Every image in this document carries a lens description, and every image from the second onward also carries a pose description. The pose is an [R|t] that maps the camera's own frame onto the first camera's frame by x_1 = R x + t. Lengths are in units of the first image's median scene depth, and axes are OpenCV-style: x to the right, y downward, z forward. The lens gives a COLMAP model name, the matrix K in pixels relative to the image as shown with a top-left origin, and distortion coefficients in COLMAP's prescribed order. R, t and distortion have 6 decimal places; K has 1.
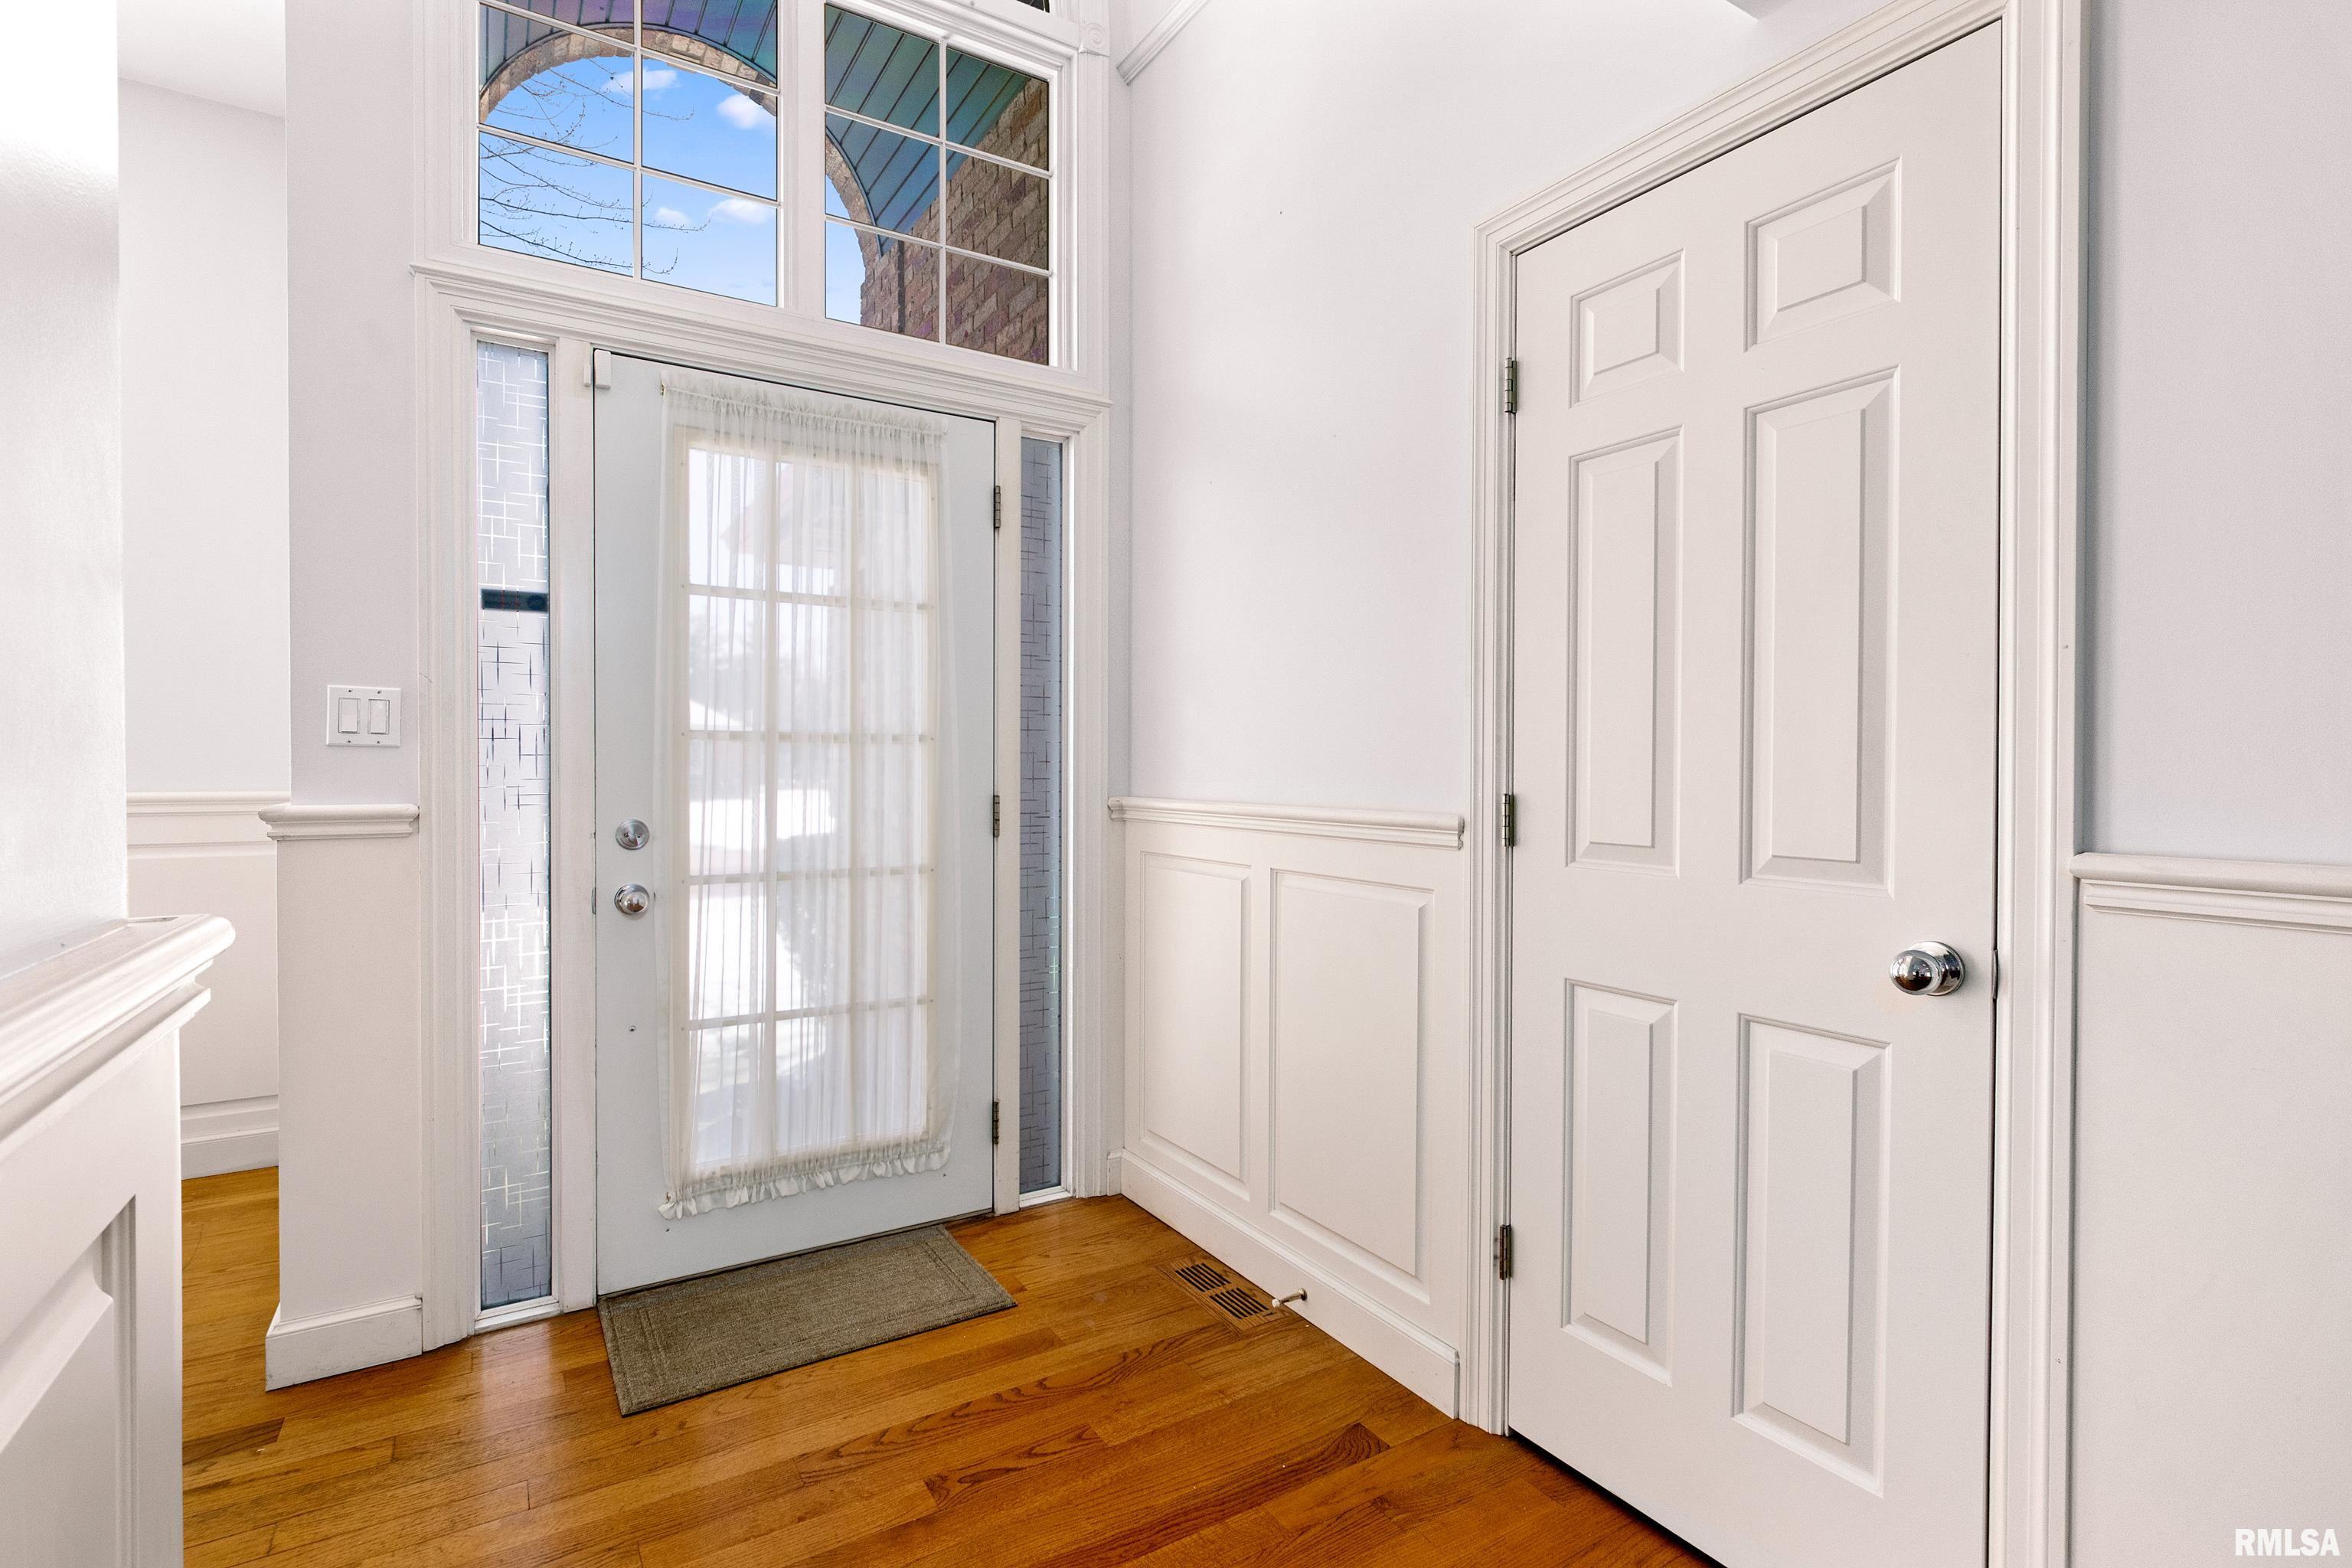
lens RADIAL K [[1105.1, 0, 1155.8], [0, 1105.1, 774.6], [0, 0, 1]] dist [0.015897, -0.016970]
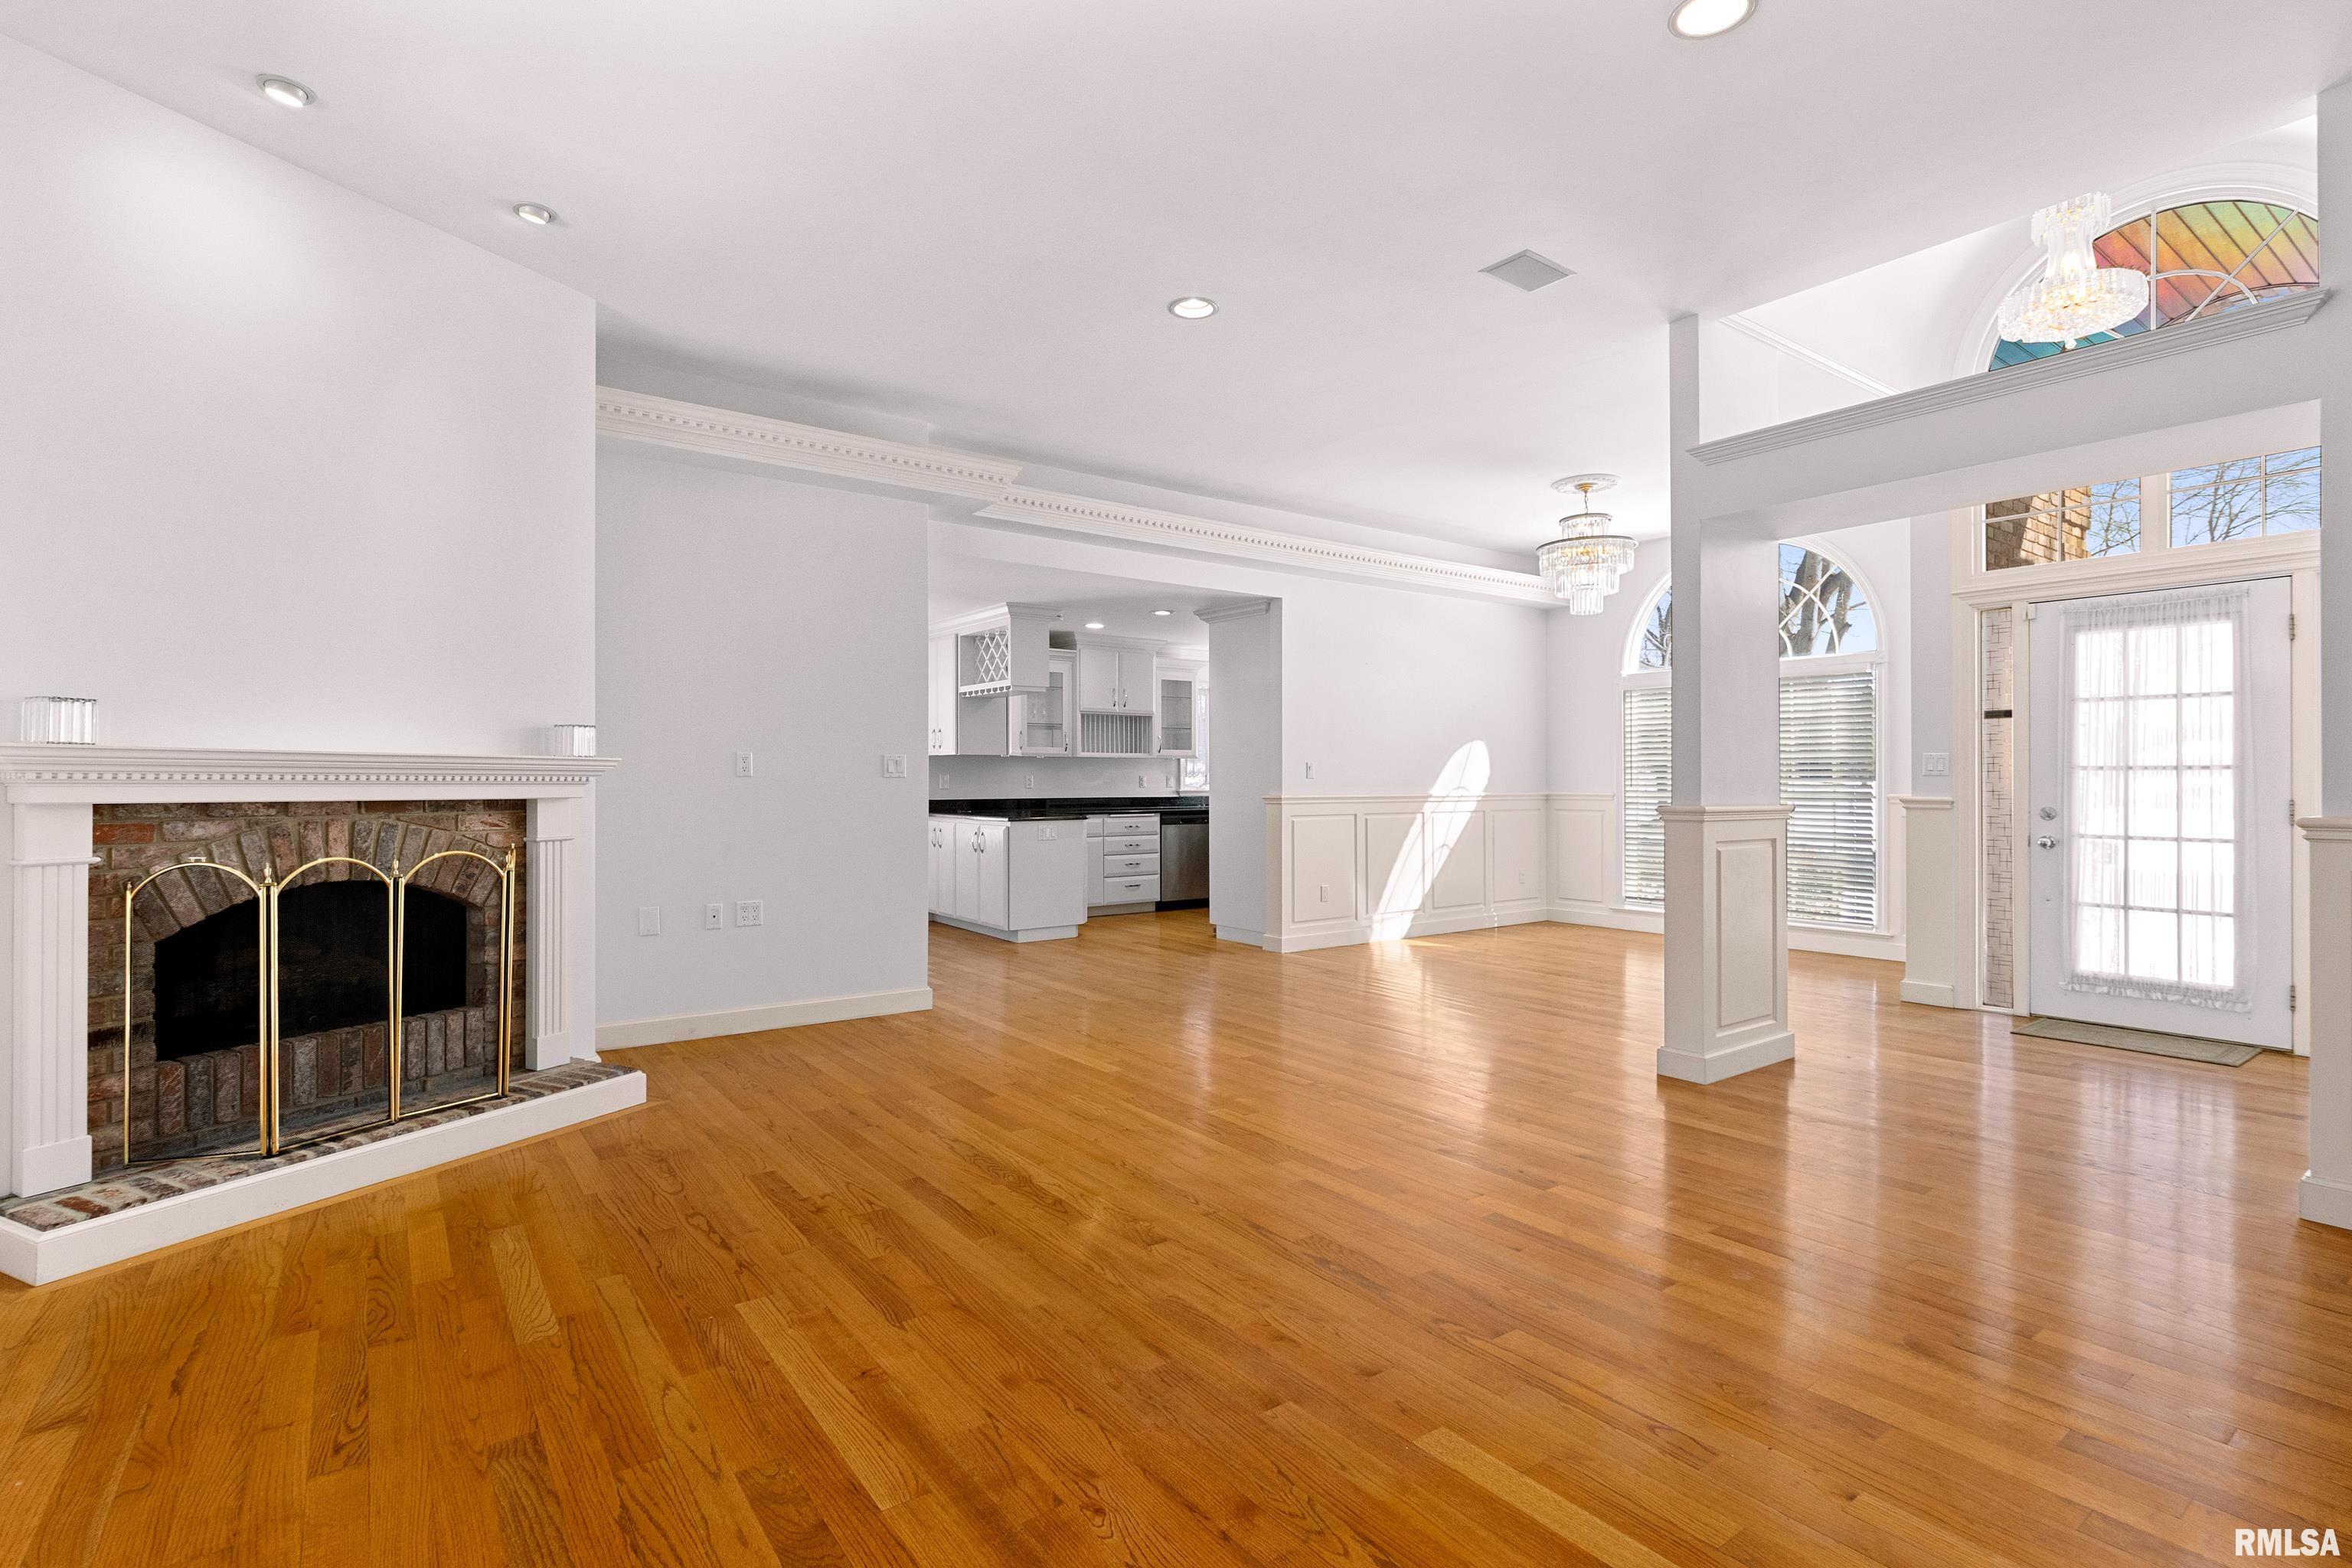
lens RADIAL K [[1105.1, 0, 1155.8], [0, 1105.1, 774.6], [0, 0, 1]] dist [0.015897, -0.016970]
pose [[0.093022, -0.011557, -0.995597, 1.547872], [-0.007853, 0.999893, -0.012341, 0.016773], [0.995633, 0.008966, 0.092921, -0.977342]]
